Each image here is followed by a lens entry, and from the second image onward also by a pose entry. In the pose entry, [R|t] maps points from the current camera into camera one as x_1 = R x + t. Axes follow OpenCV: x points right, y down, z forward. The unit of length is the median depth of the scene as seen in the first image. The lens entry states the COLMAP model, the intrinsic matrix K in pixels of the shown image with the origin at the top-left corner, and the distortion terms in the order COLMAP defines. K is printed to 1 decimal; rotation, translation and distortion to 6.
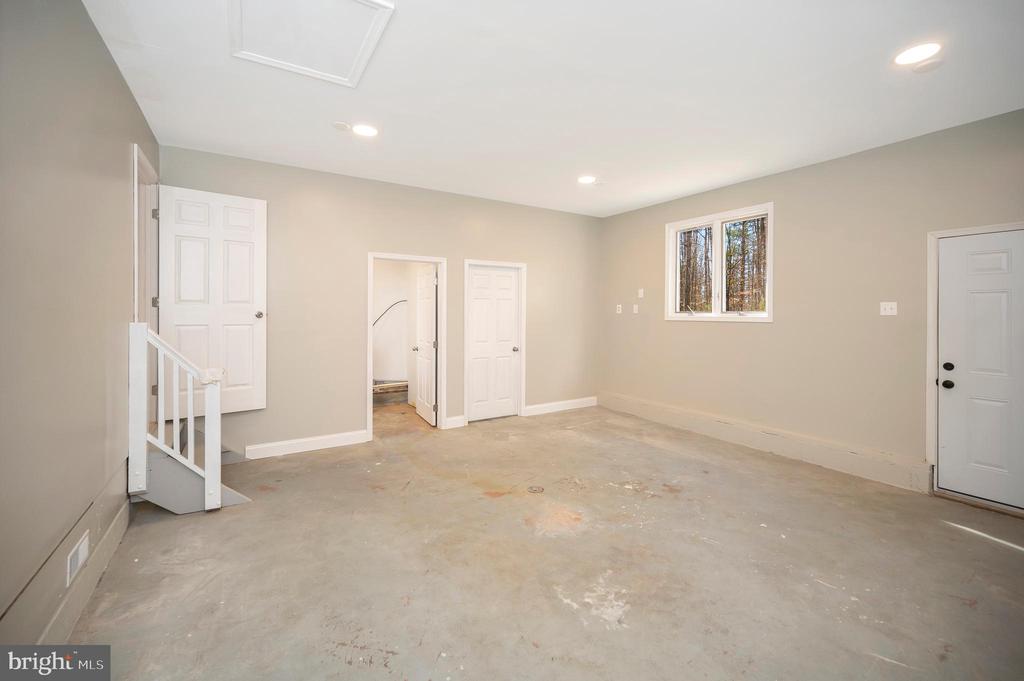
lens RADIAL K [[415.2, 0, 514.7], [0, 415.2, 328.9], [0, 0, 1]] dist [-0.000046, 0.000398]
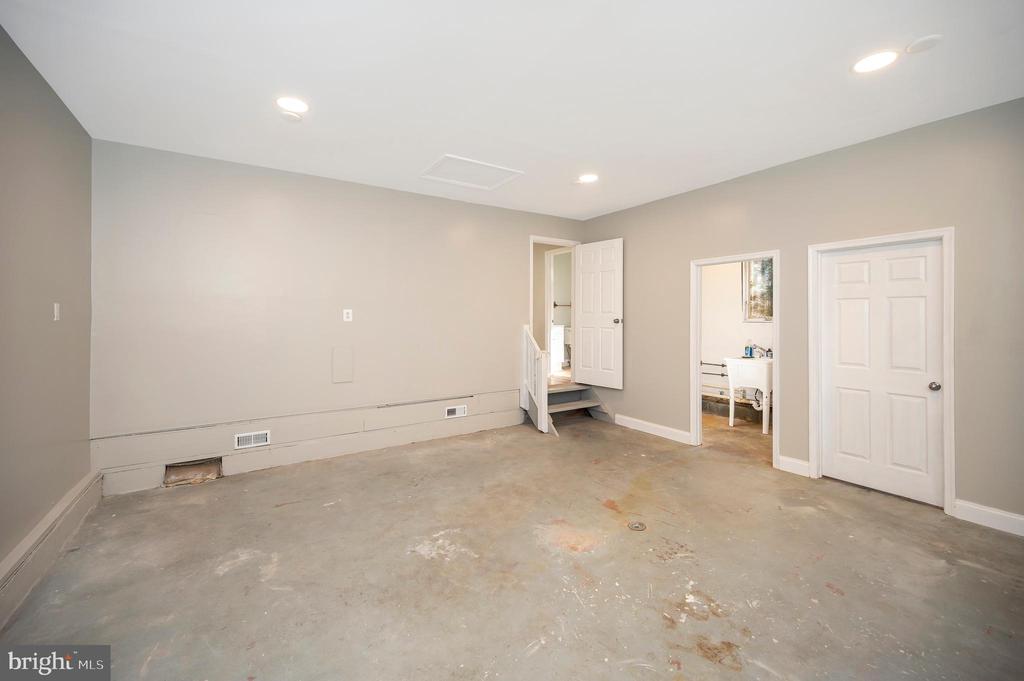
lens RADIAL K [[416.5, 0, 513.0], [0, 416.5, 315.6], [0, 0, 1]] dist [-0.001413, -0.000119]
pose [[0.028599, -0.010296, -0.999538, 0.926928], [-0.041383, 0.999077, -0.011475, -0.024429], [0.998734, 0.041692, 0.028146, 0.726323]]
